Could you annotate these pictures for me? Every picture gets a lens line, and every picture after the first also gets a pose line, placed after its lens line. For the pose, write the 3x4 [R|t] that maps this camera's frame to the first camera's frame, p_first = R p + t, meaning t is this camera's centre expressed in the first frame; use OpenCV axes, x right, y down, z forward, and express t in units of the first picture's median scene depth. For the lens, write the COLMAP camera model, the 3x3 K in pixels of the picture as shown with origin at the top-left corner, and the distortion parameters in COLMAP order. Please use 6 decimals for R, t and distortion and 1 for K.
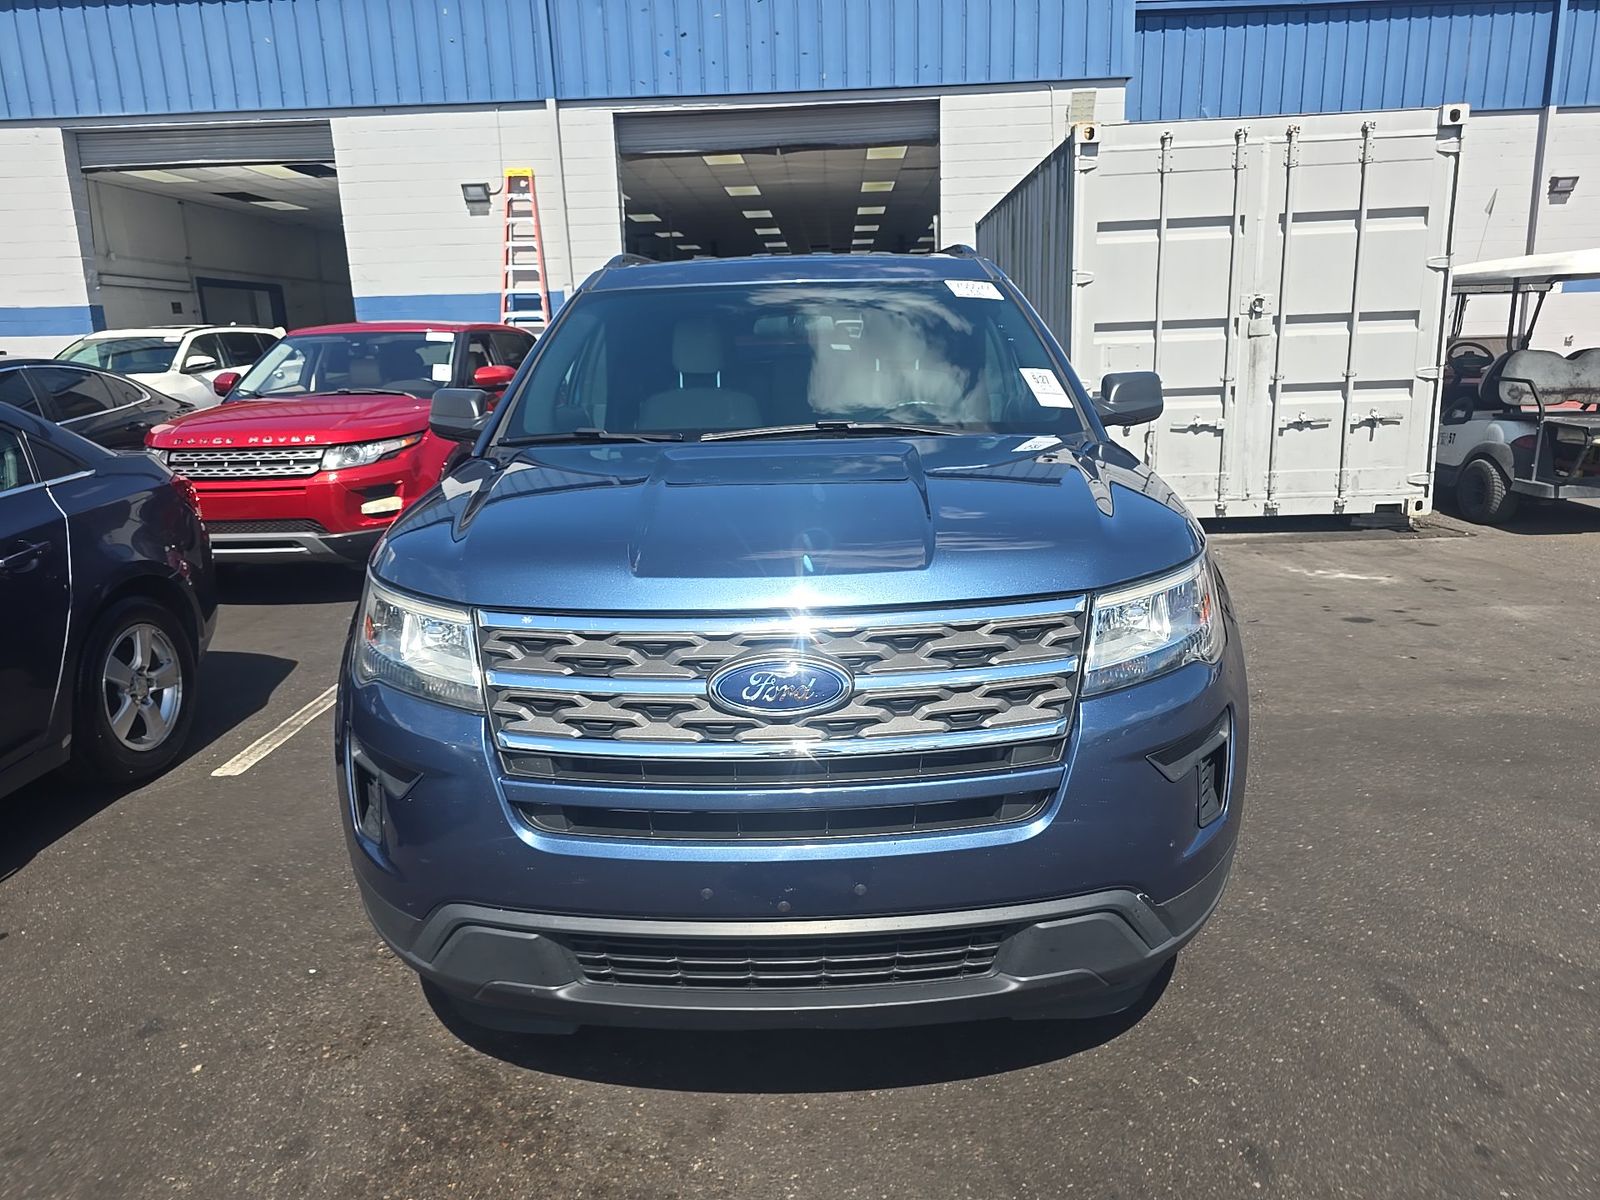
lens RADIAL K [[1093.1, 0, 800.0], [0, 1093.1, 600.0], [0, 0, 1]] dist [0.032489, -0.034188]
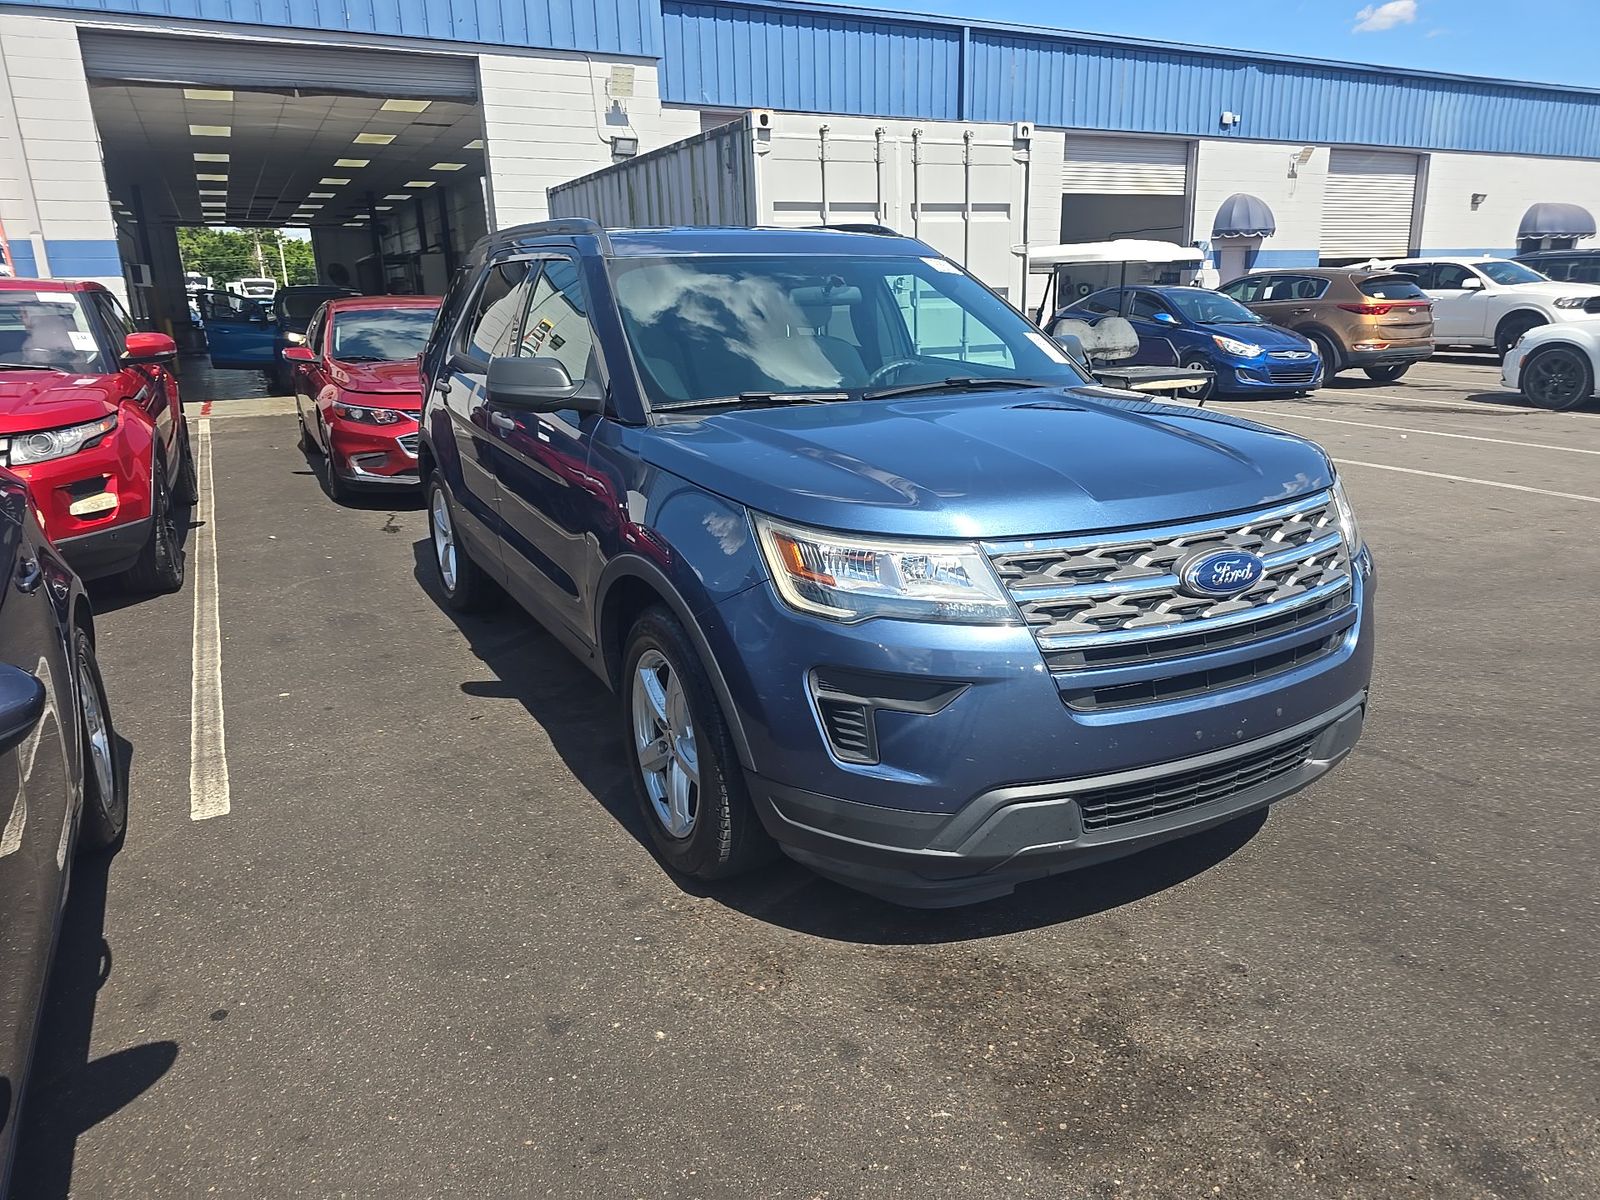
lens RADIAL K [[1088.5, 0, 800.0], [0, 1088.5, 600.0], [0, 0, 1]] dist [0.033656, -0.026624]
pose [[0.872595, -0.119915, 0.473495, -0.284776], [0.105842, 0.992784, 0.056372, -0.004323], [-0.476838, 0.000926, 0.878991, 0.018810]]
